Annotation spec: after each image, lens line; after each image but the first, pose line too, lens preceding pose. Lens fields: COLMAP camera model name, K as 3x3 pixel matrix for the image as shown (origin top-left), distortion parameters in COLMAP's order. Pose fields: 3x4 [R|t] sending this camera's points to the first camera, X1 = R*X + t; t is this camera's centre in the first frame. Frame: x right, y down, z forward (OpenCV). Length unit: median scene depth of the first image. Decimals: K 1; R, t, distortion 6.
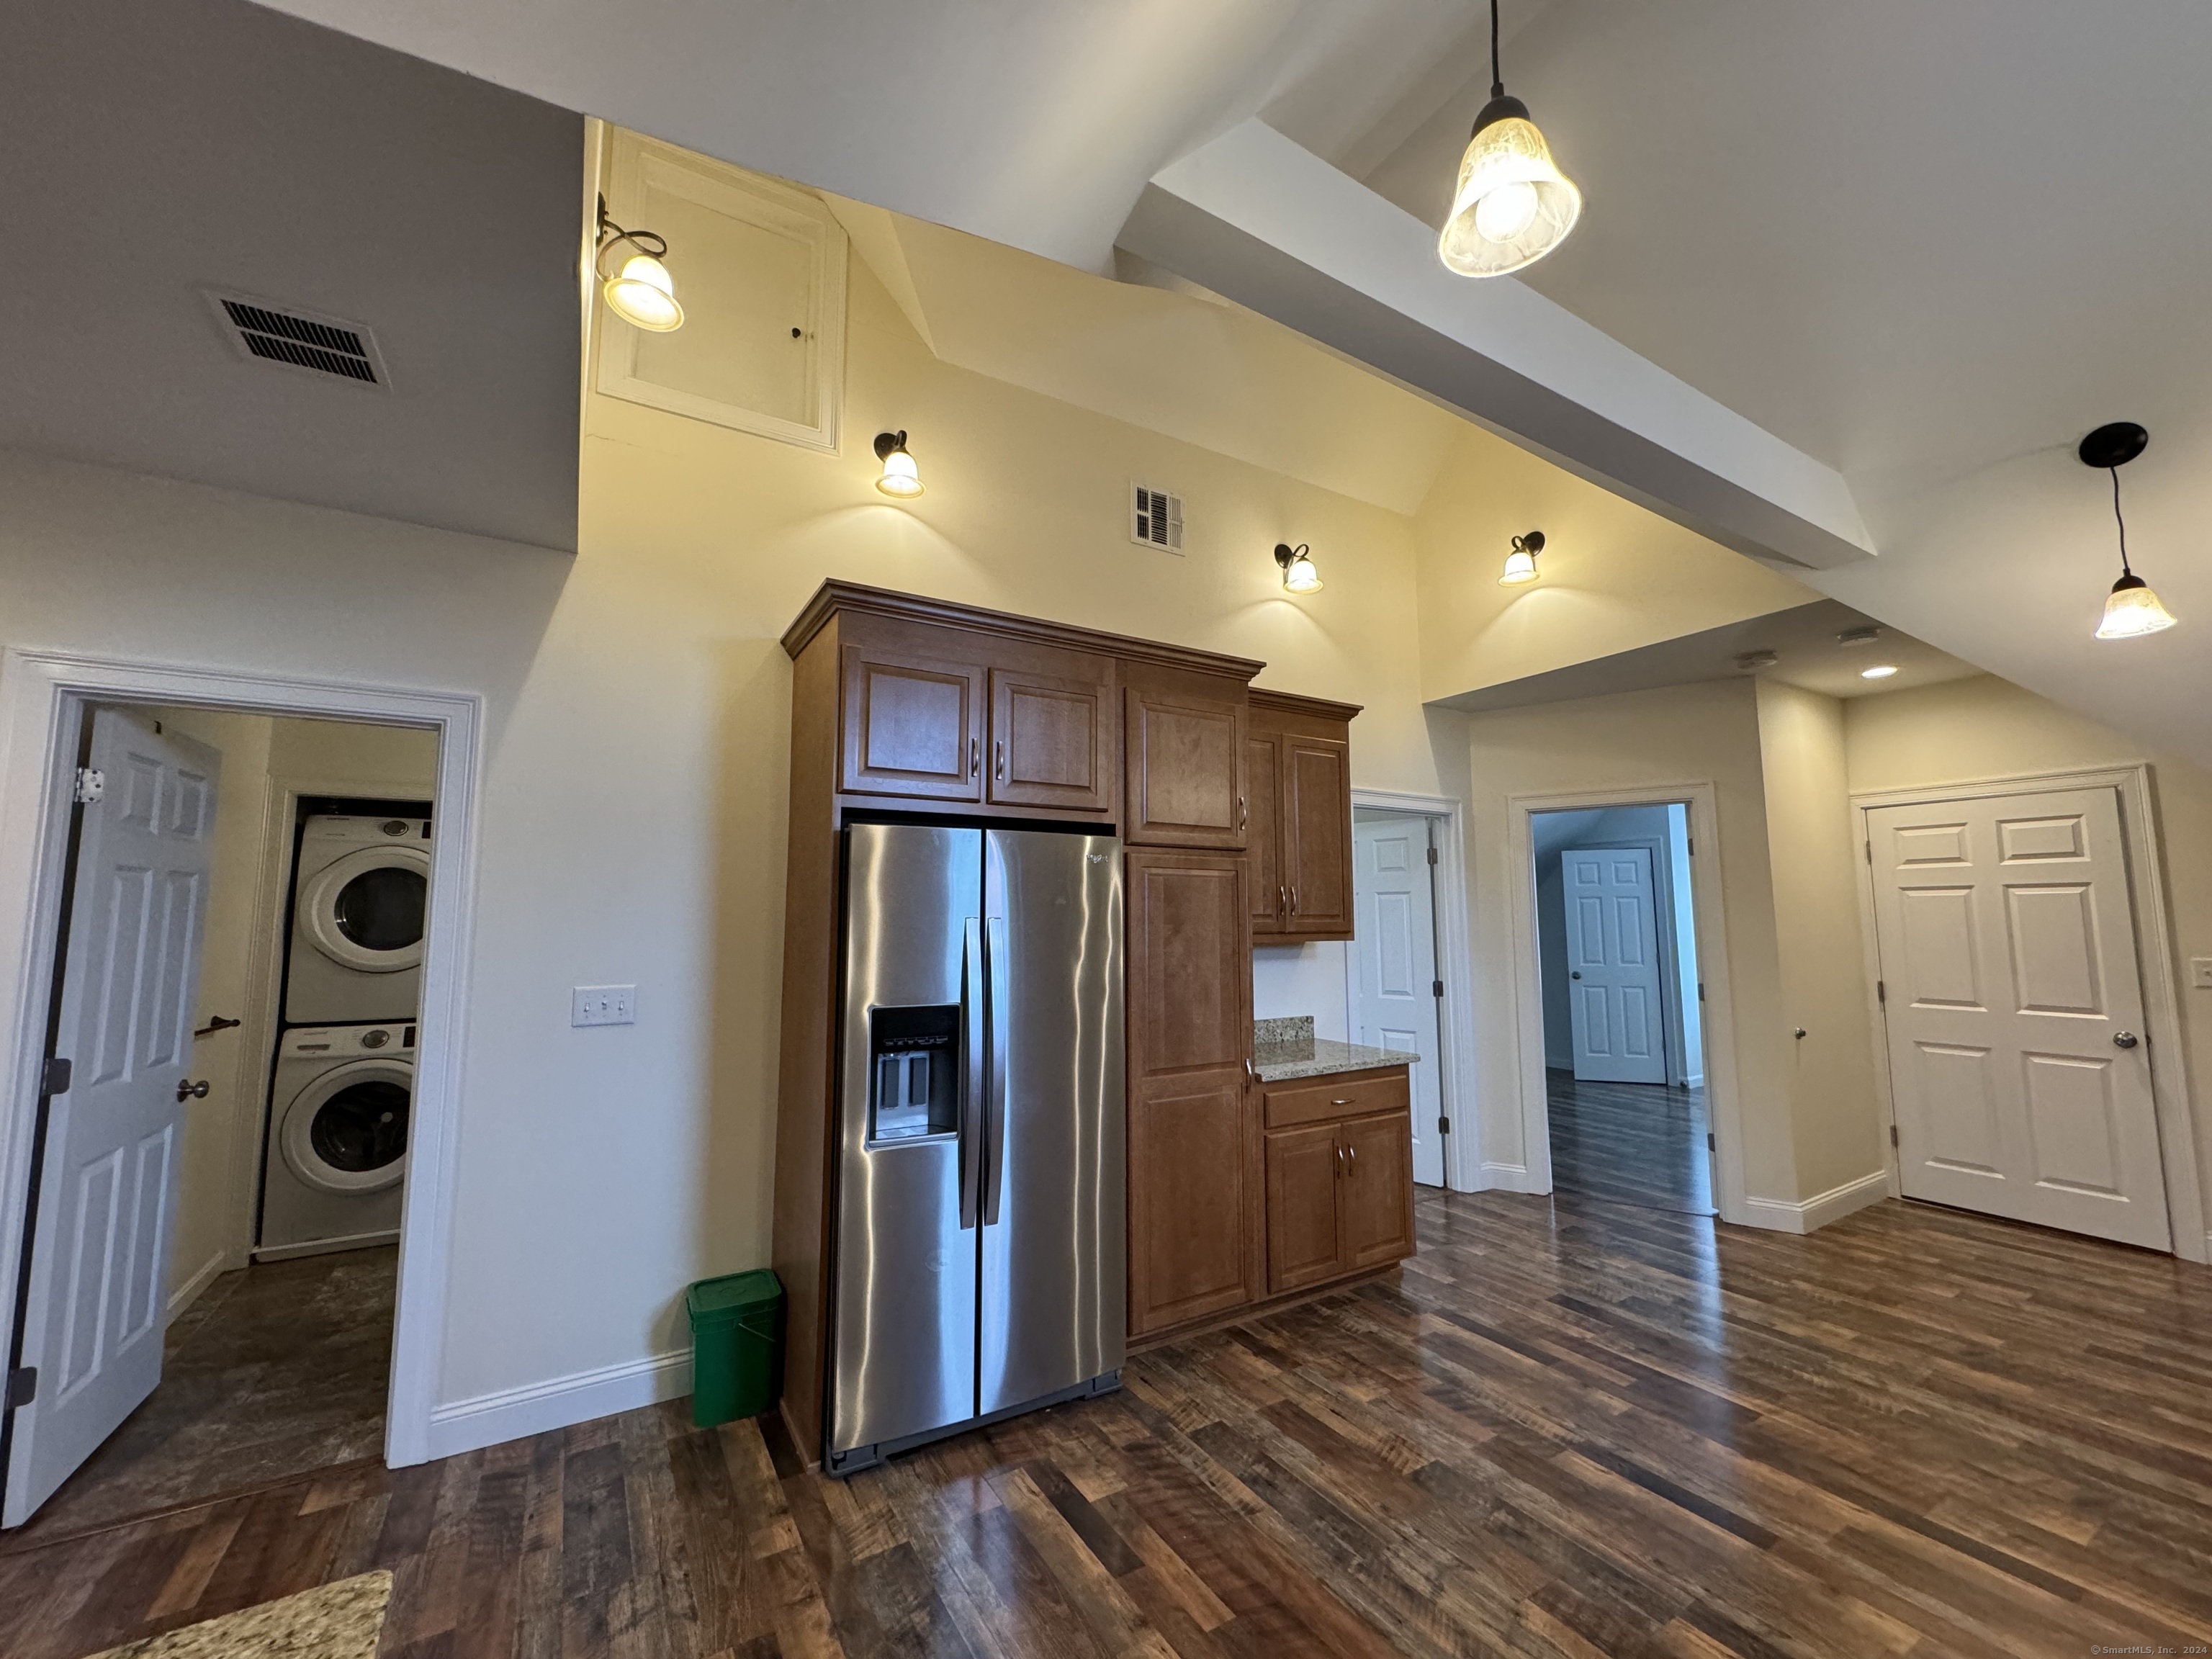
lens RADIAL K [[880.7, 0, 1107.5], [0, 880.7, 830.7], [0, 0, 1]] dist [-0.001596, -0.000033]
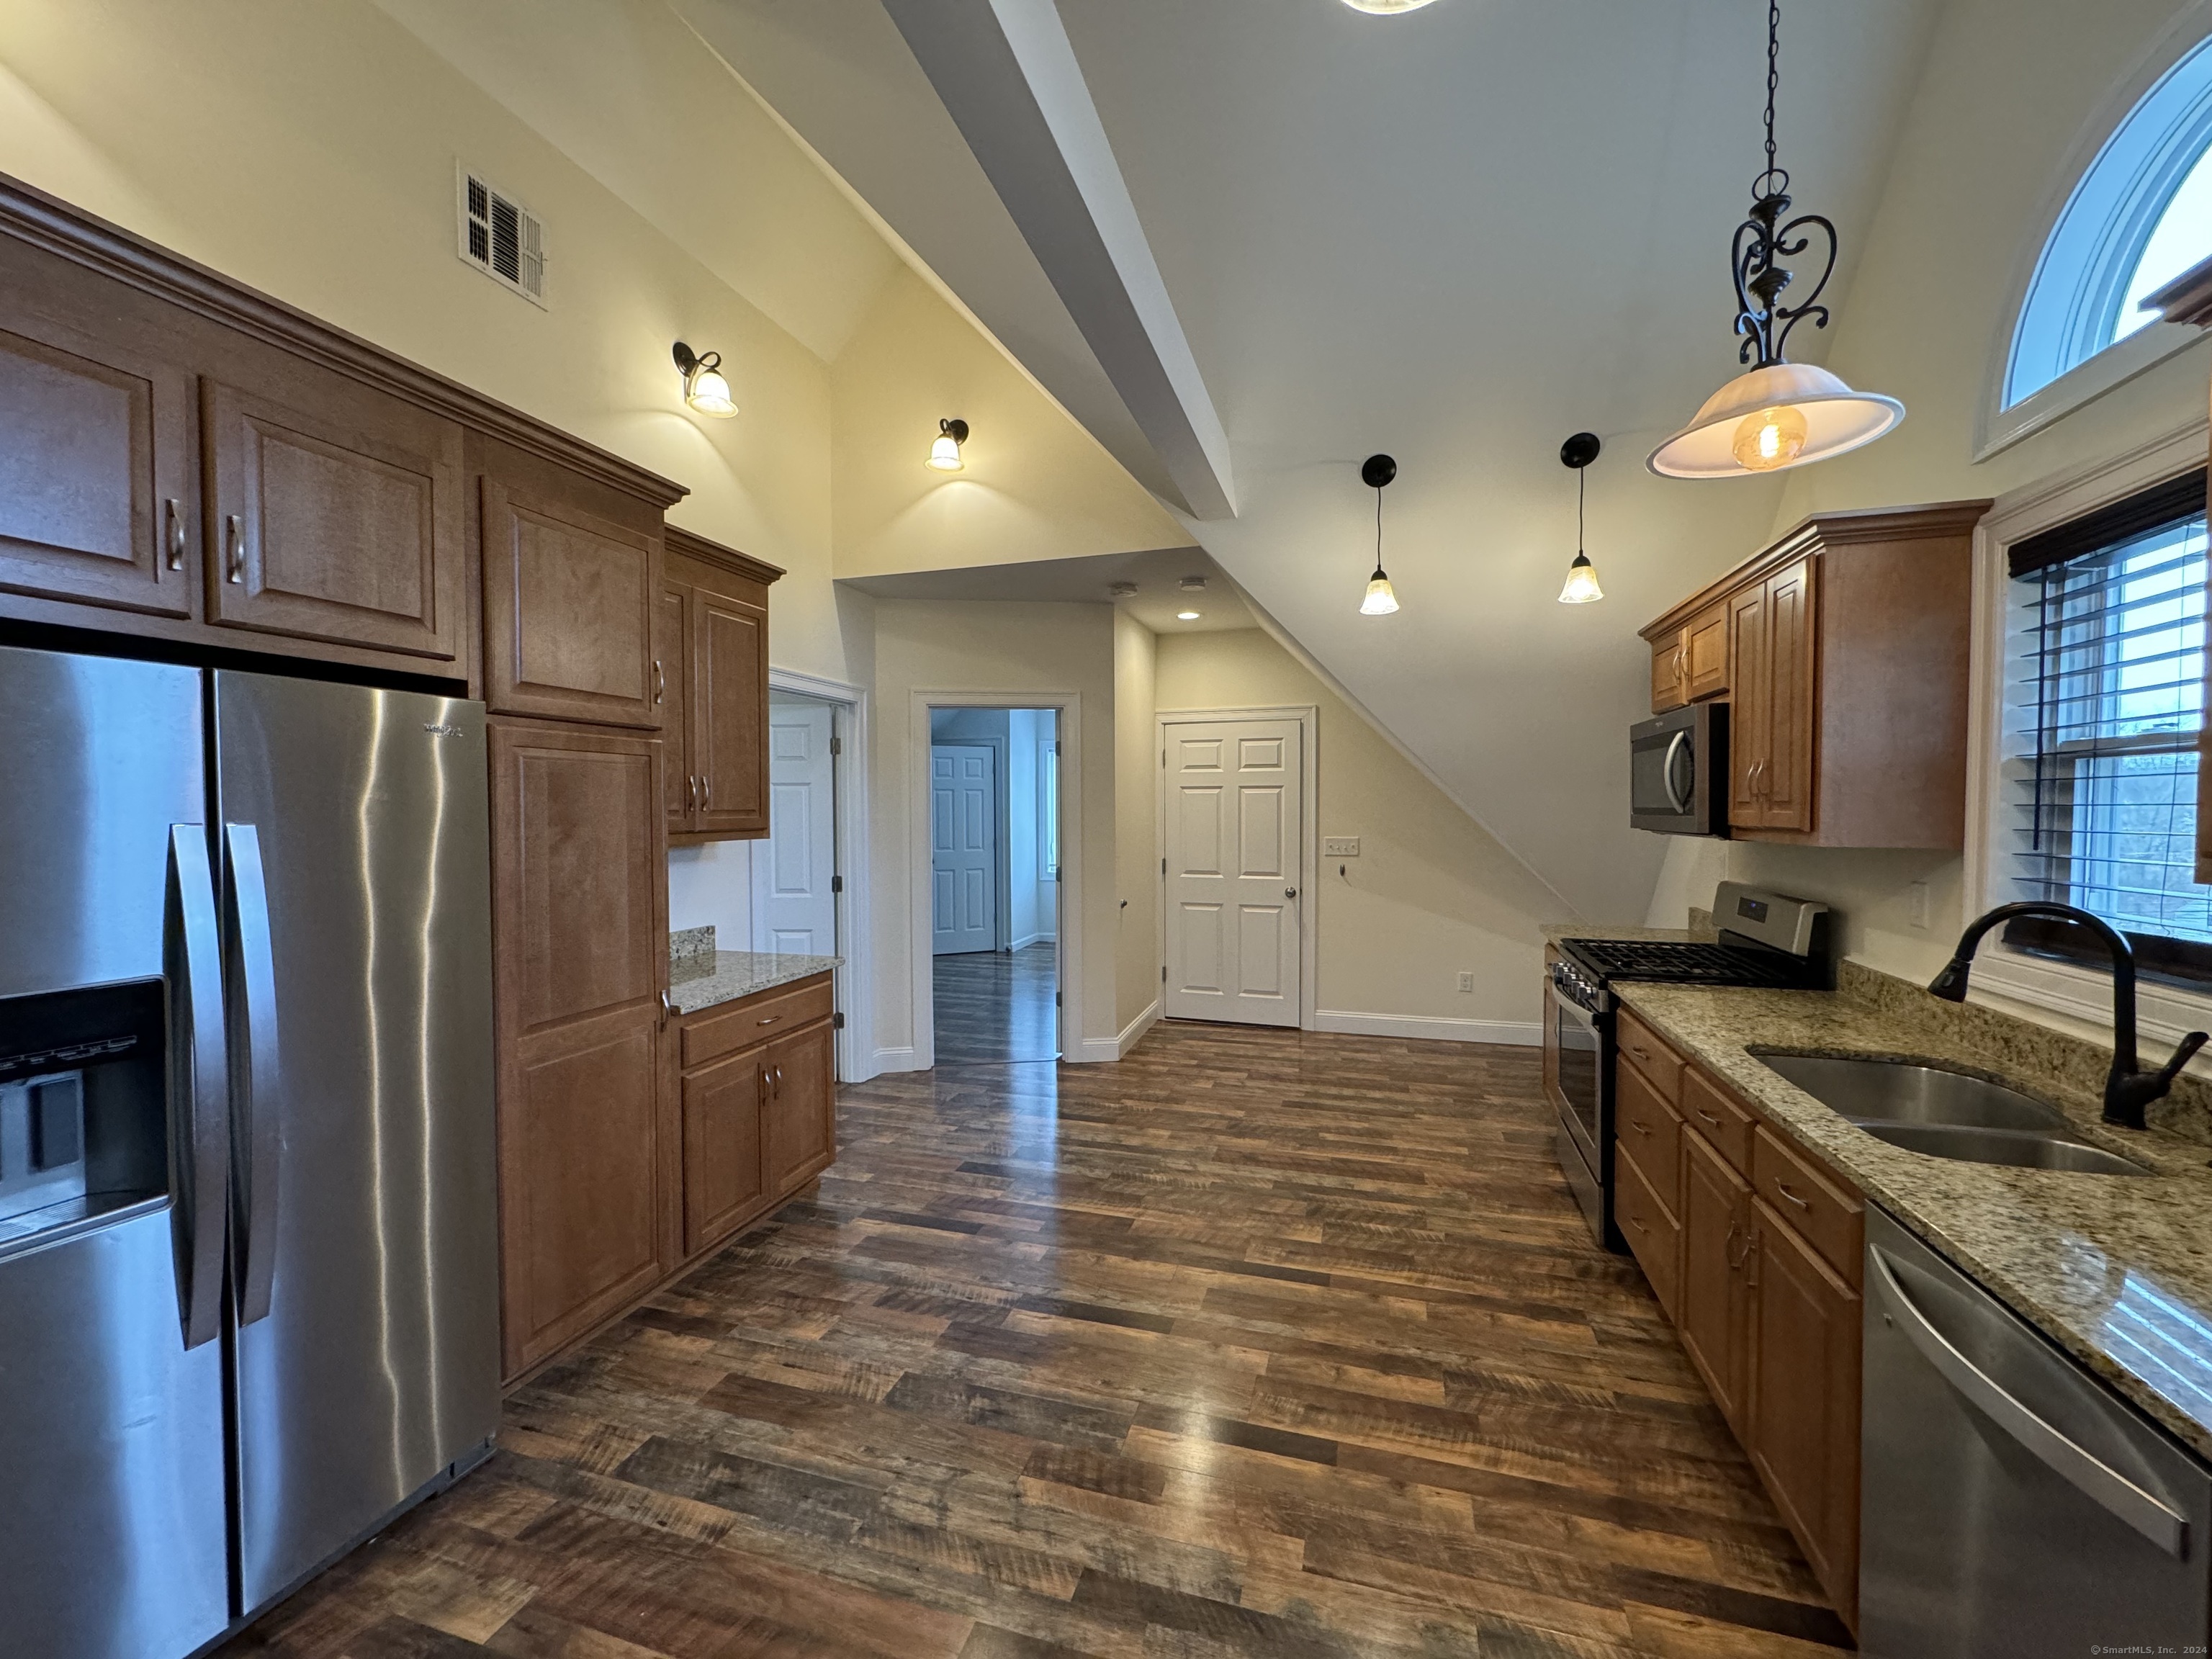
lens RADIAL K [[880.7, 0, 1107.6], [0, 880.7, 828.8], [0, 0, 1]] dist [-0.001596, -0.000033]
pose [[0.742569, -0.017592, 0.669539, -0.078960], [-0.066582, 0.992764, 0.099928, 0.005170], [-0.666452, -0.118782, 0.736025, 0.162141]]
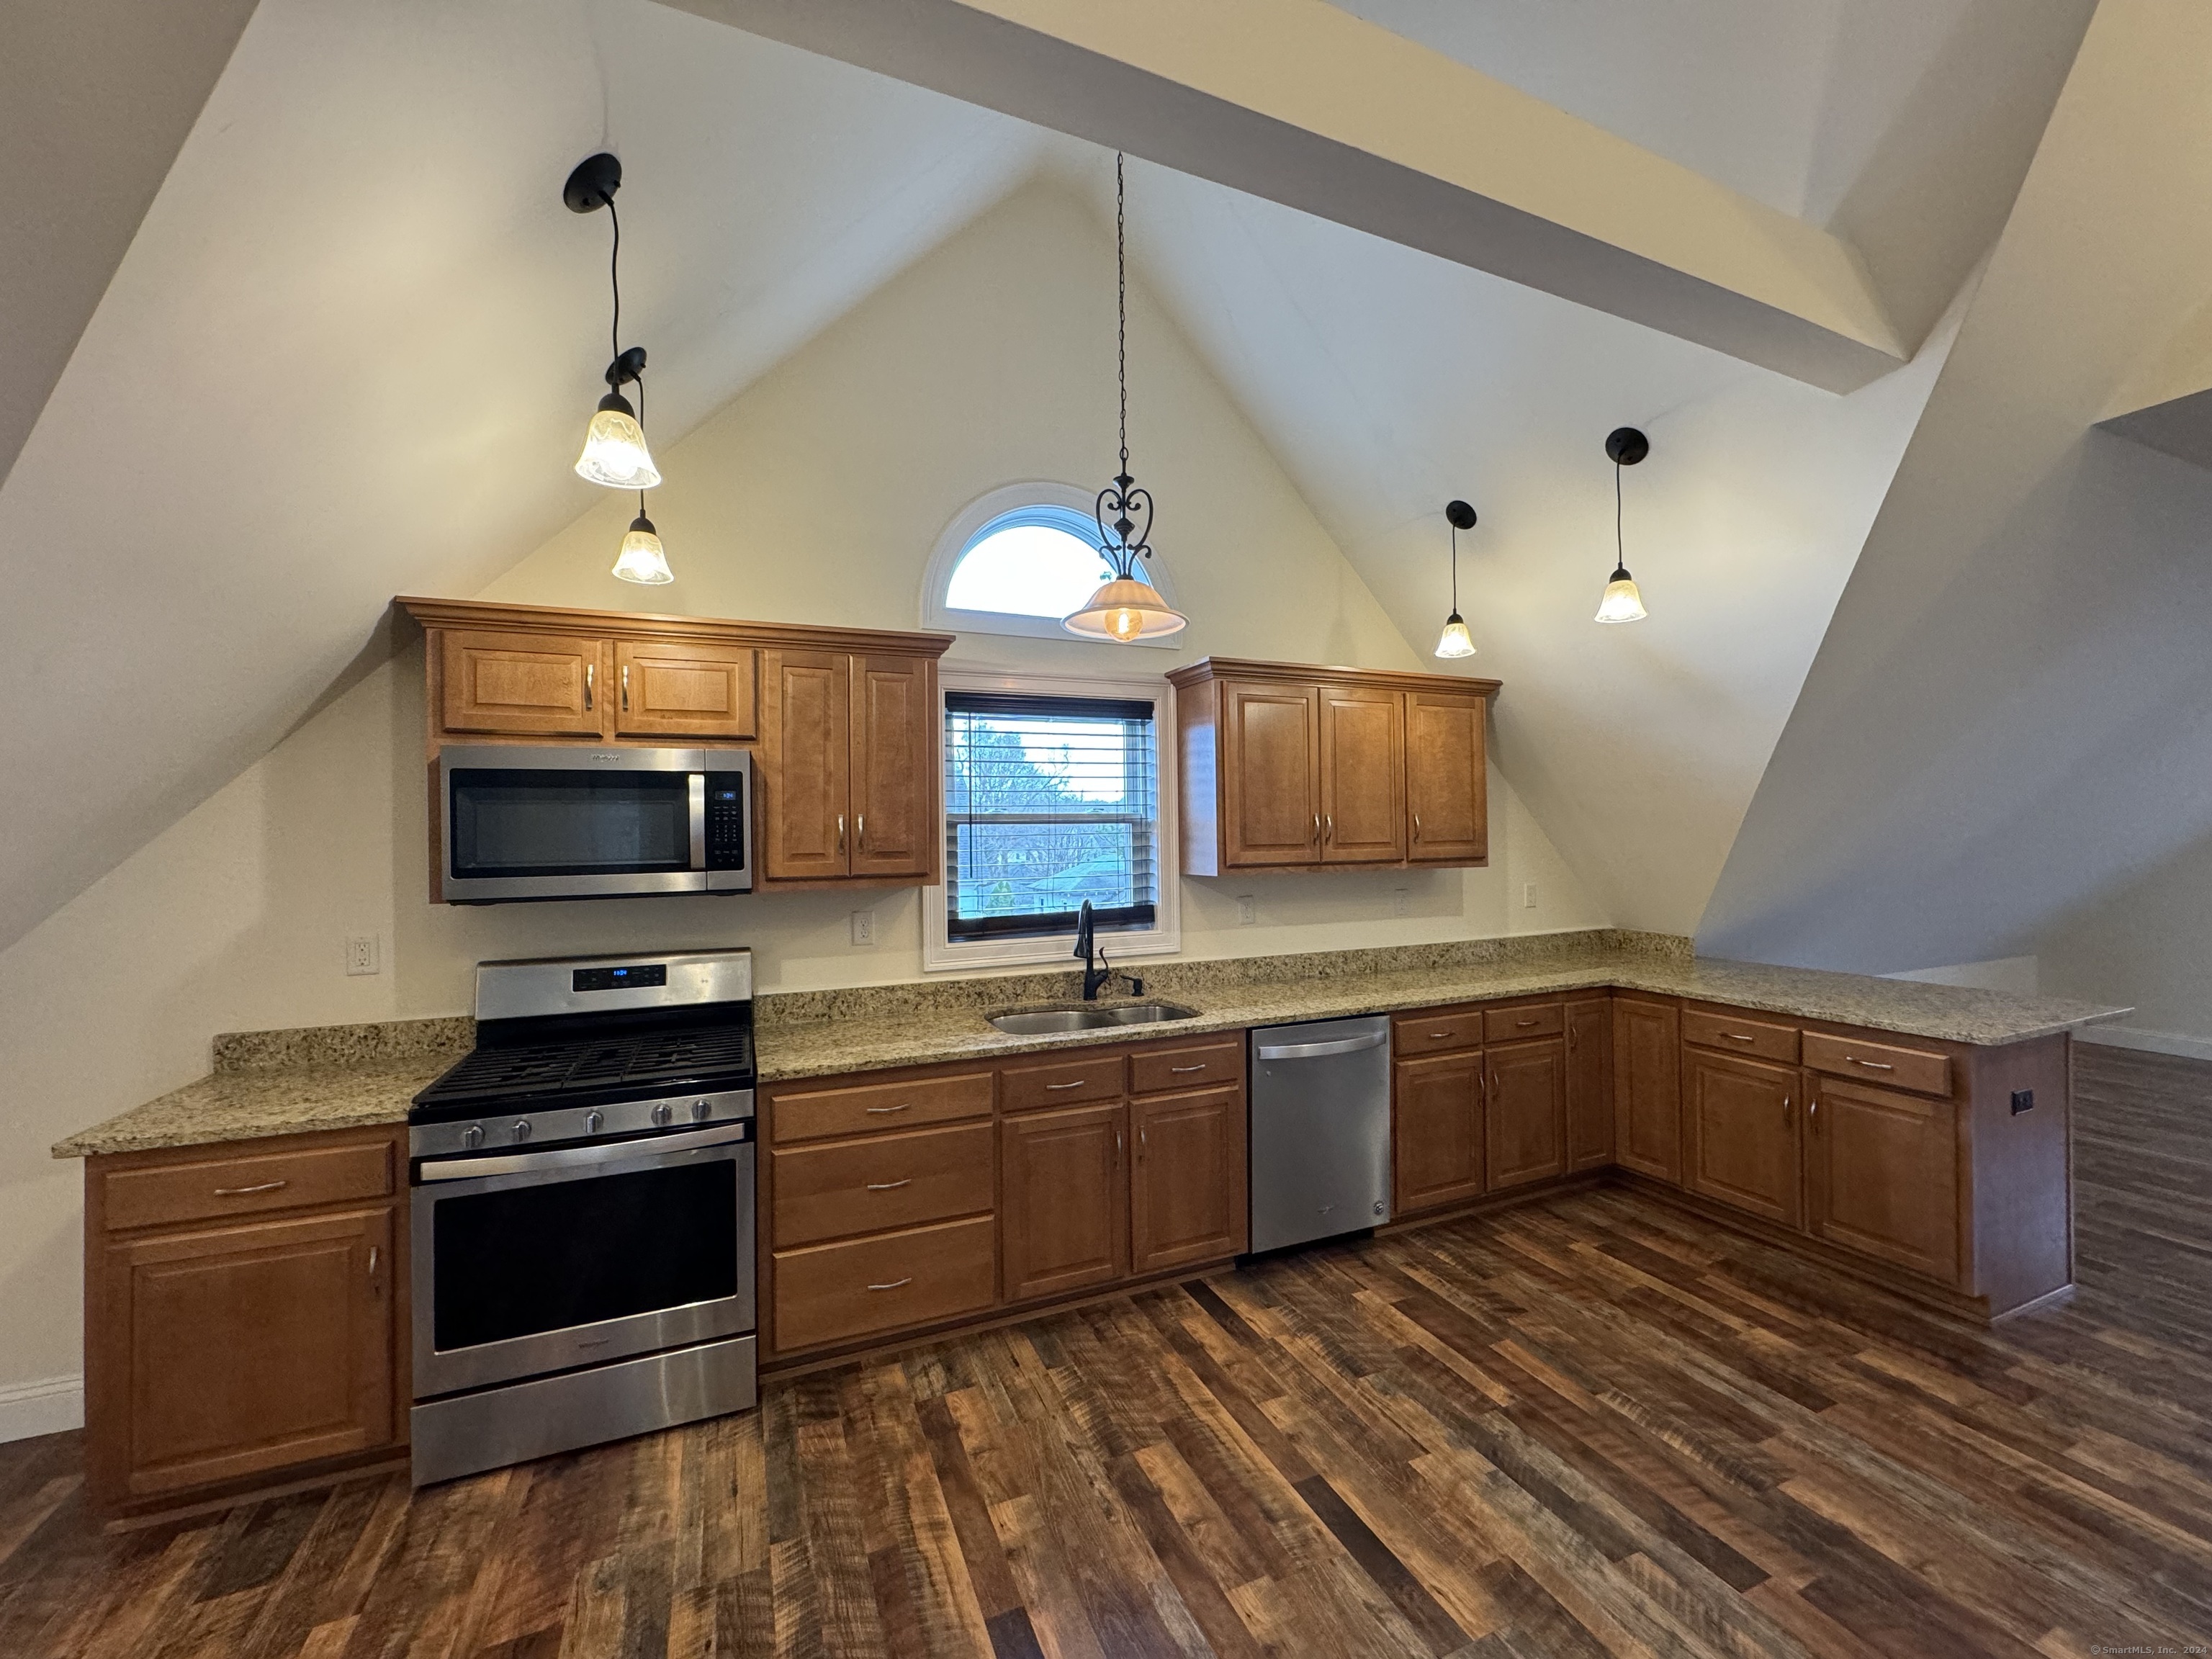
lens RADIAL K [[880.7, 0, 1106.8], [0, 880.7, 827.3], [0, 0, 1]] dist [-0.001596, -0.000033]
pose [[-0.990698, 0.014656, 0.135290, 0.540048], [0.000067, 0.994235, -0.107220, 0.093490], [-0.136081, -0.106213, -0.984988, 1.236035]]
